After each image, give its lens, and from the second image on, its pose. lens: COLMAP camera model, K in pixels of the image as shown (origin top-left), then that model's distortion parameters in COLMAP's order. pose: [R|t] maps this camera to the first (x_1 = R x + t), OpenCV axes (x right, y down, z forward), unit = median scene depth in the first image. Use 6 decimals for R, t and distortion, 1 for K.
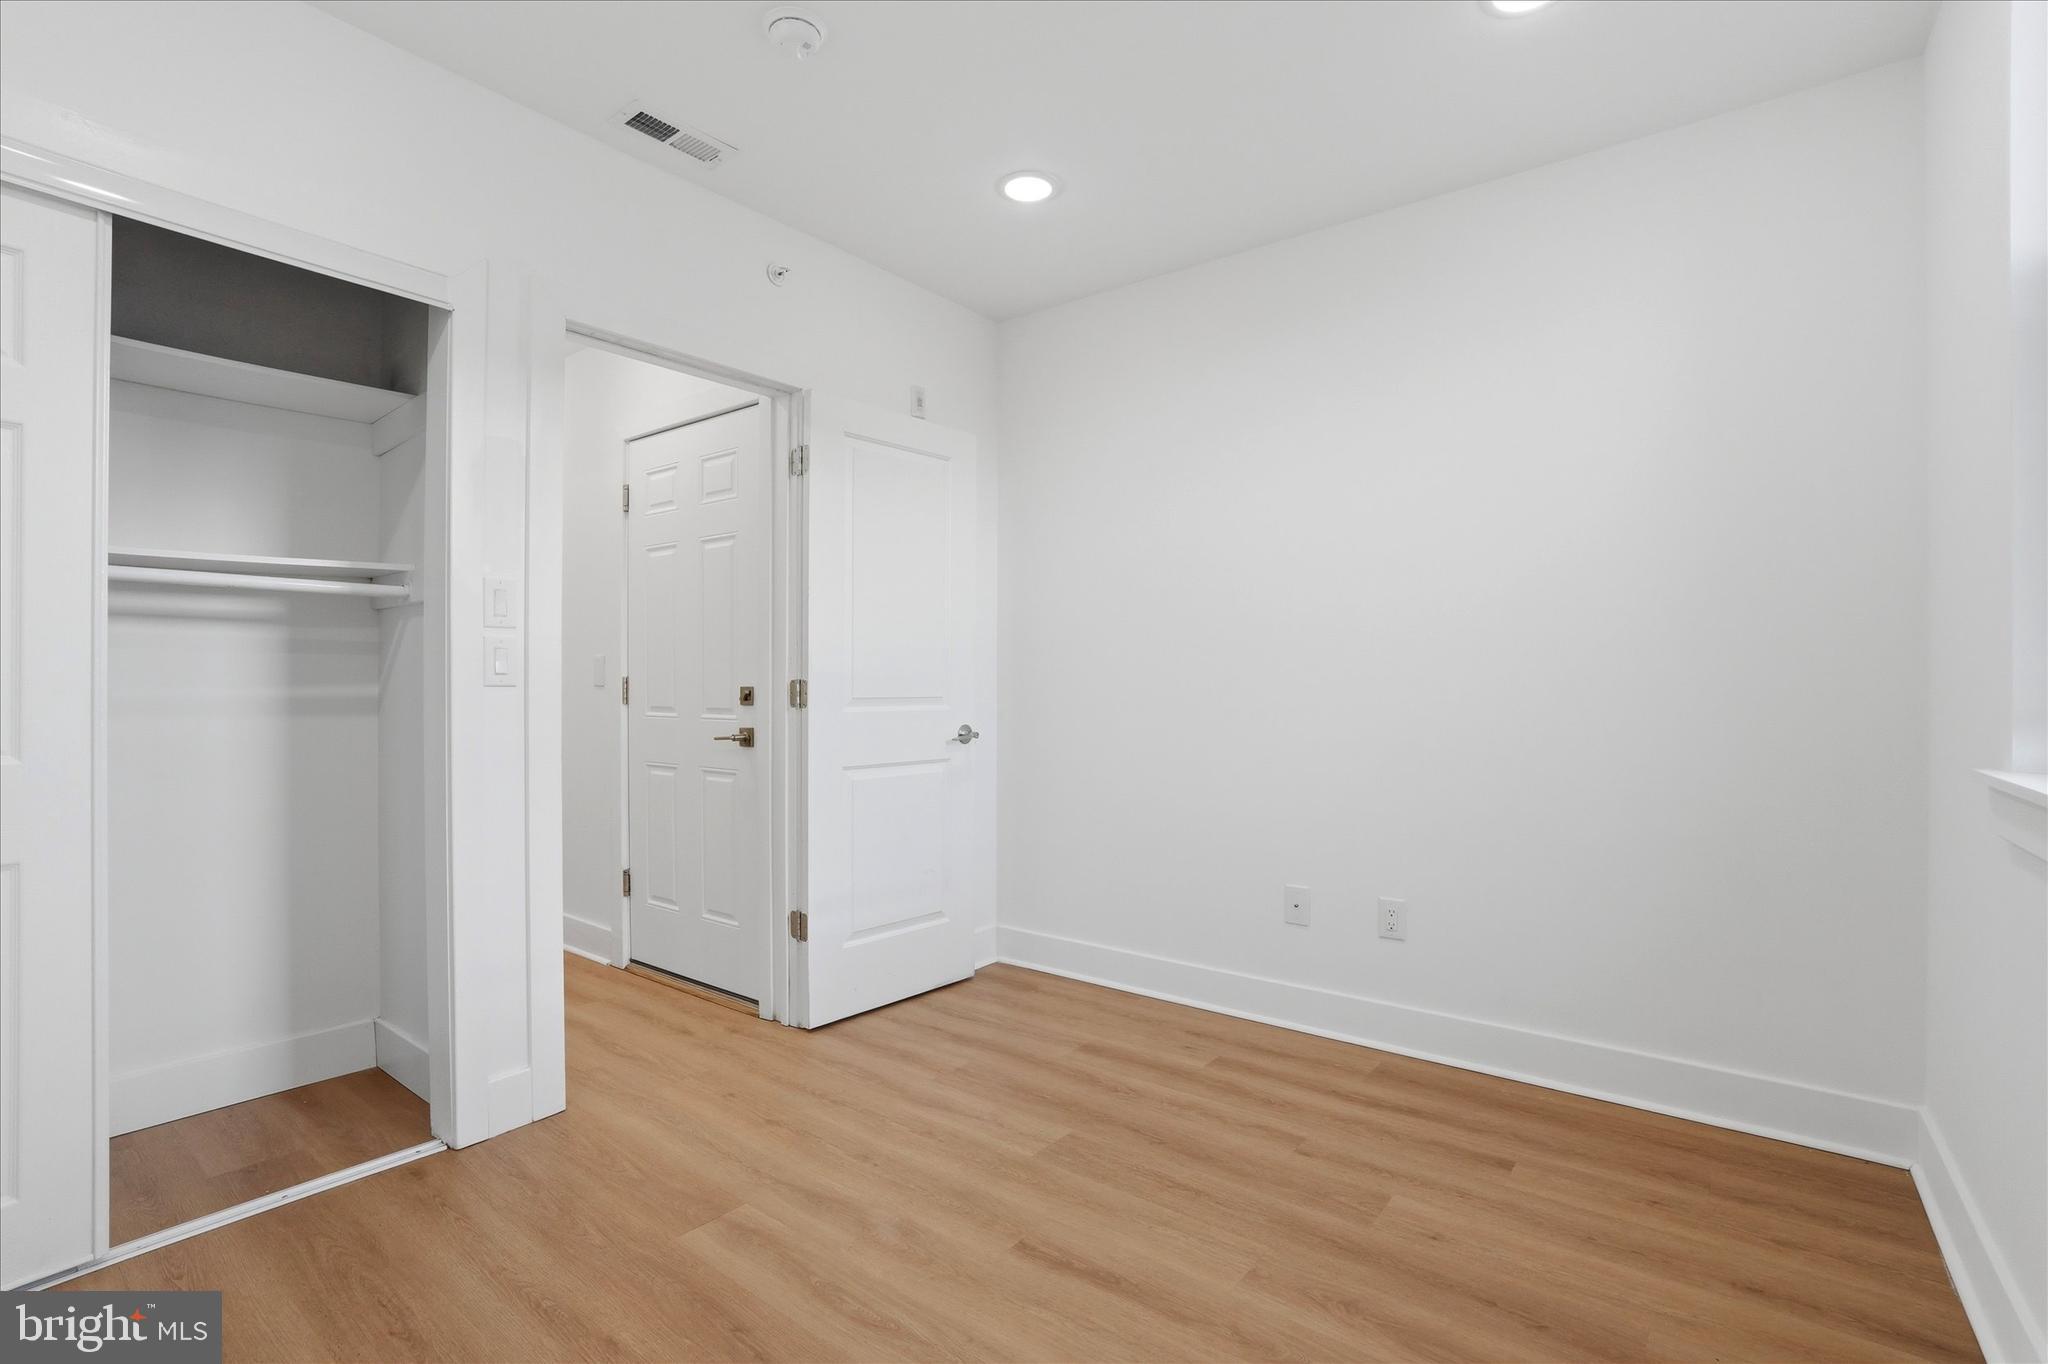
lens RADIAL K [[958.5, 0, 1021.3], [0, 958.5, 687.9], [0, 0, 1]] dist [-0.072127, 0.028515]
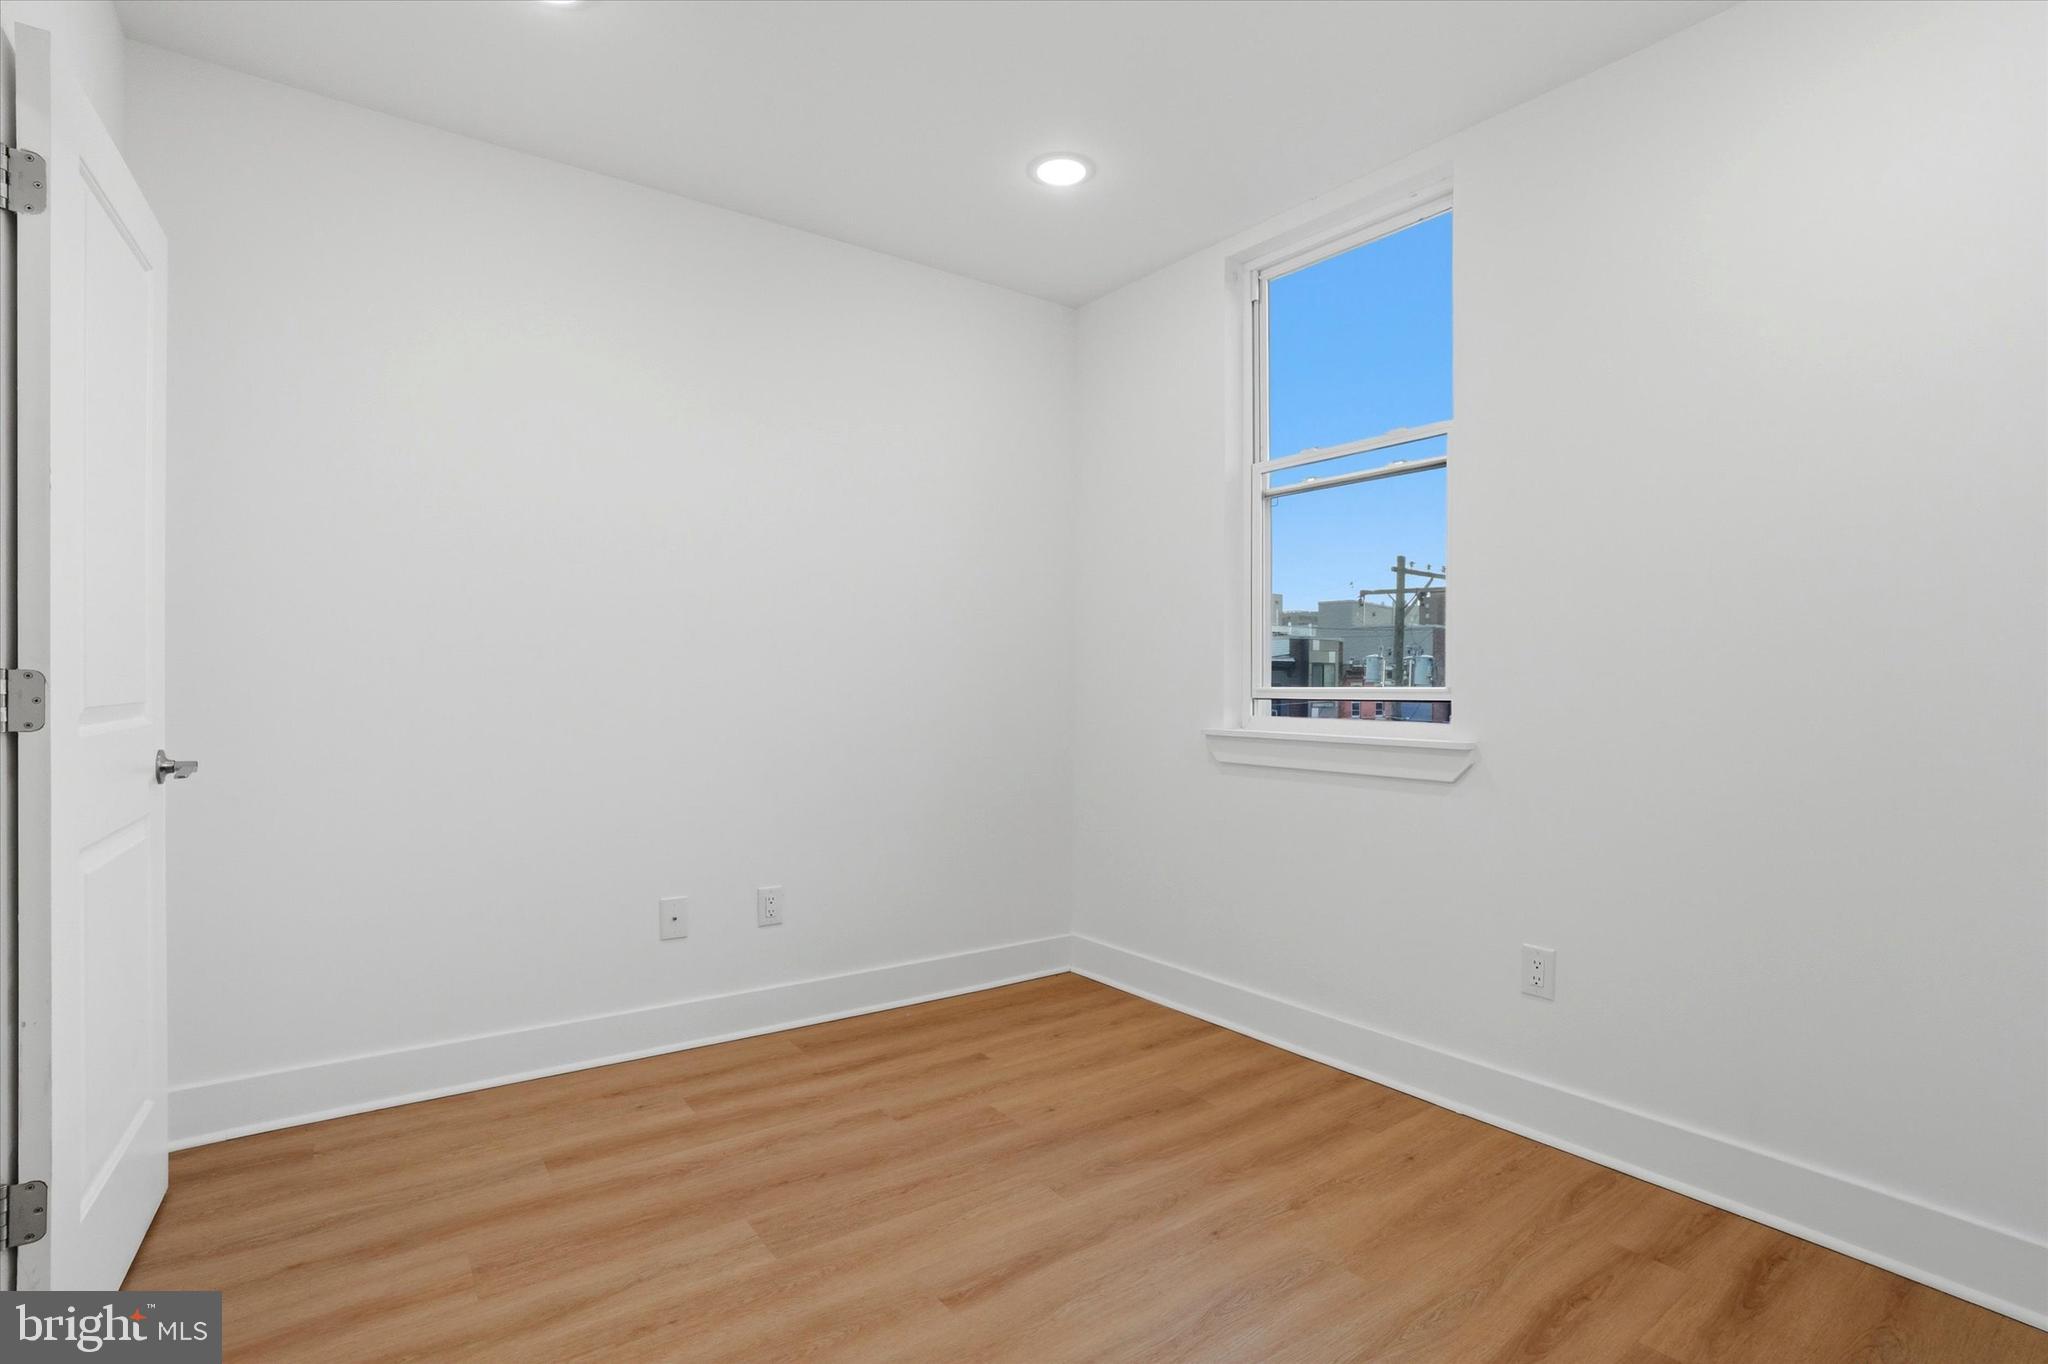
lens RADIAL K [[958.5, 0, 1021.3], [0, 958.5, 687.9], [0, 0, 1]] dist [-0.072127, 0.028515]
pose [[0.265532, -0.000050, 0.964102, -0.704001], [-0.004509, 0.999989, 0.001294, -0.002521], [-0.964091, -0.004691, 0.265529, 0.571713]]
